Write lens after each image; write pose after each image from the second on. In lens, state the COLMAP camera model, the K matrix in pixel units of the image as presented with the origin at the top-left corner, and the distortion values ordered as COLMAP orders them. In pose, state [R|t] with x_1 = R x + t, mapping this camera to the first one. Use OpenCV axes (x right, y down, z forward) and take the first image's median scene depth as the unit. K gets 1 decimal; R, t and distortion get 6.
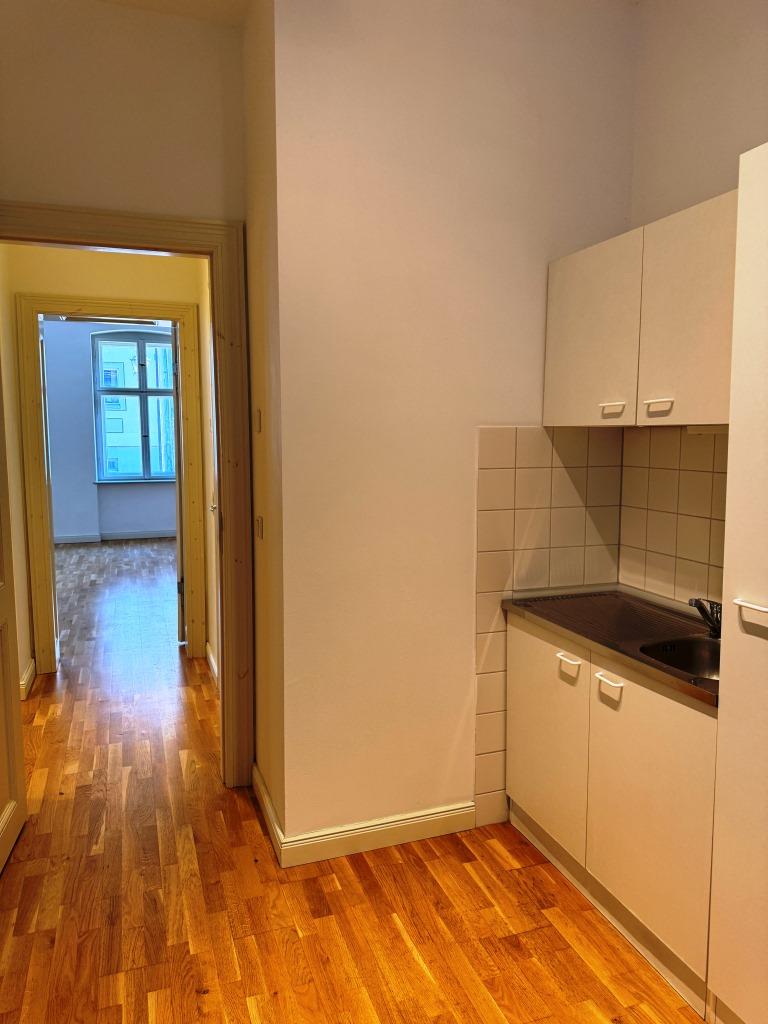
lens RADIAL K [[728.1, 0, 388.0], [0, 728.1, 509.1], [0, 0, 1]] dist [0.001263, -0.003401]
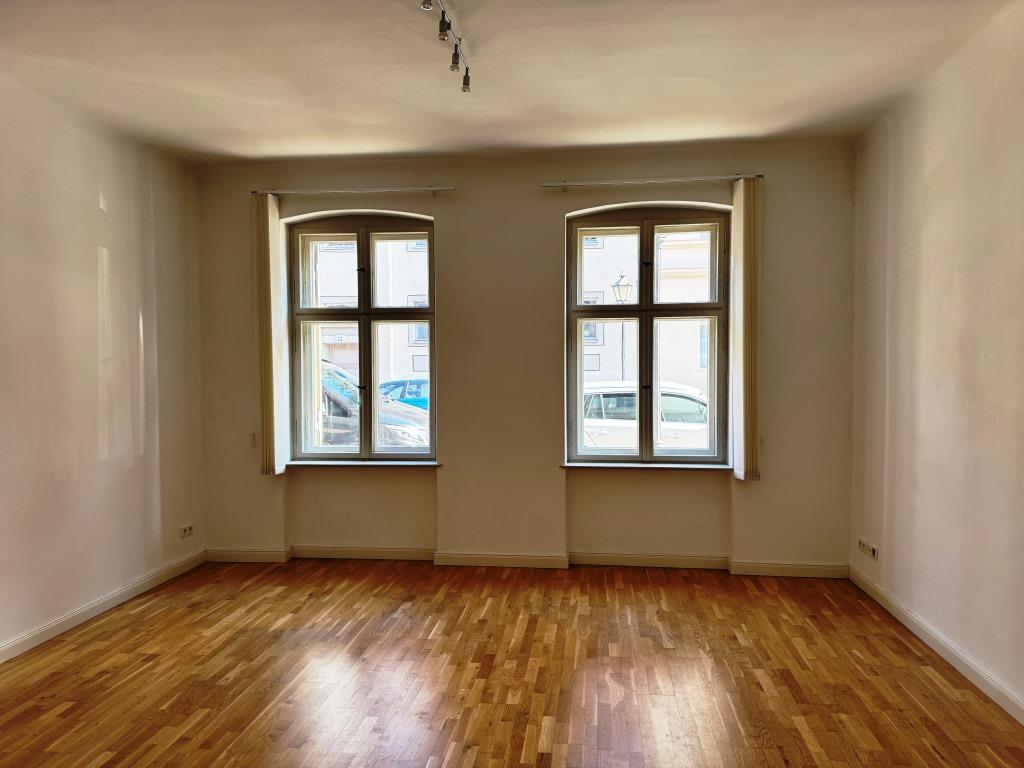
lens RADIAL K [[728.1, 0, 513.3], [0, 728.1, 384.0], [0, 0, 1]] dist [0.001263, -0.003401]
pose [[0.896611, 0.010216, -0.442701, -0.181146], [-0.045298, 0.996605, -0.068743, -0.062437], [0.440496, 0.081689, 0.894030, 0.457060]]
